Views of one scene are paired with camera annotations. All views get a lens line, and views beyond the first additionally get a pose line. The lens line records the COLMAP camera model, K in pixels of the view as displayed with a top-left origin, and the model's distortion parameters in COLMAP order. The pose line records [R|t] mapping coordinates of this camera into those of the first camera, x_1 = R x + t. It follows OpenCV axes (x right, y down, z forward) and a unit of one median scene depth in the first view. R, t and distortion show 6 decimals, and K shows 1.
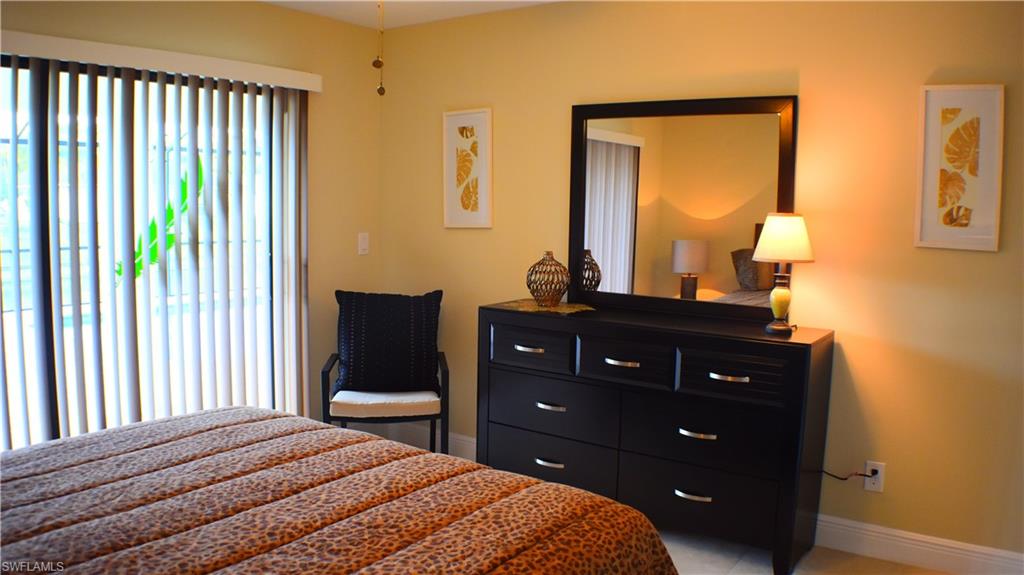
lens RADIAL K [[782.8, 0, 512.0], [0, 782.8, 287.5], [0, 0, 1]] dist [-0.182428, 0.040665]
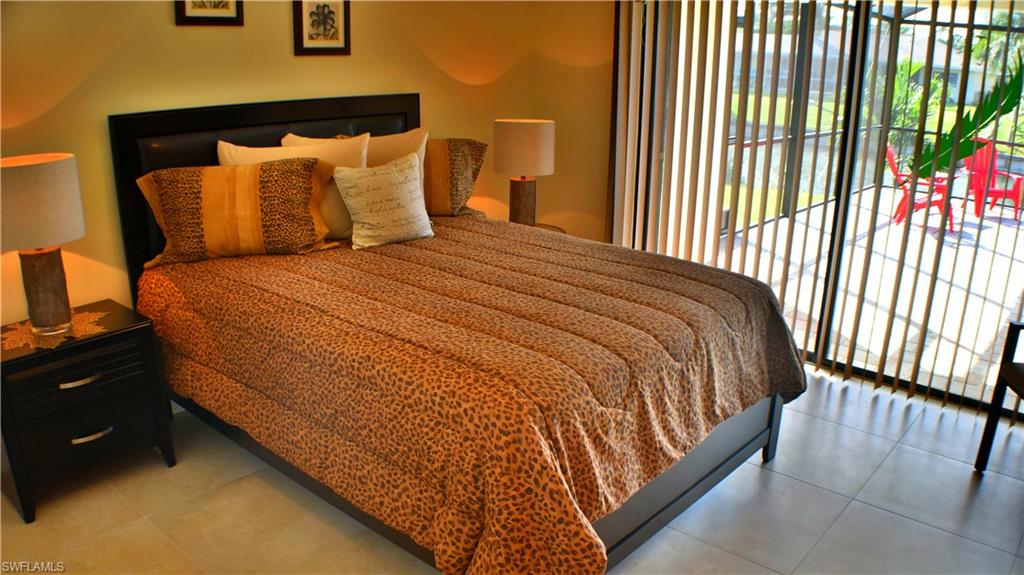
lens RADIAL K [[782.8, 0, 512.0], [0, 782.8, 287.5], [0, 0, 1]] dist [-0.182428, 0.040665]
pose [[-0.096752, 0.267639, -0.958649, 1.220349], [-0.123431, 0.952506, 0.278382, -0.166664], [0.987625, 0.145261, -0.059122, 1.112923]]
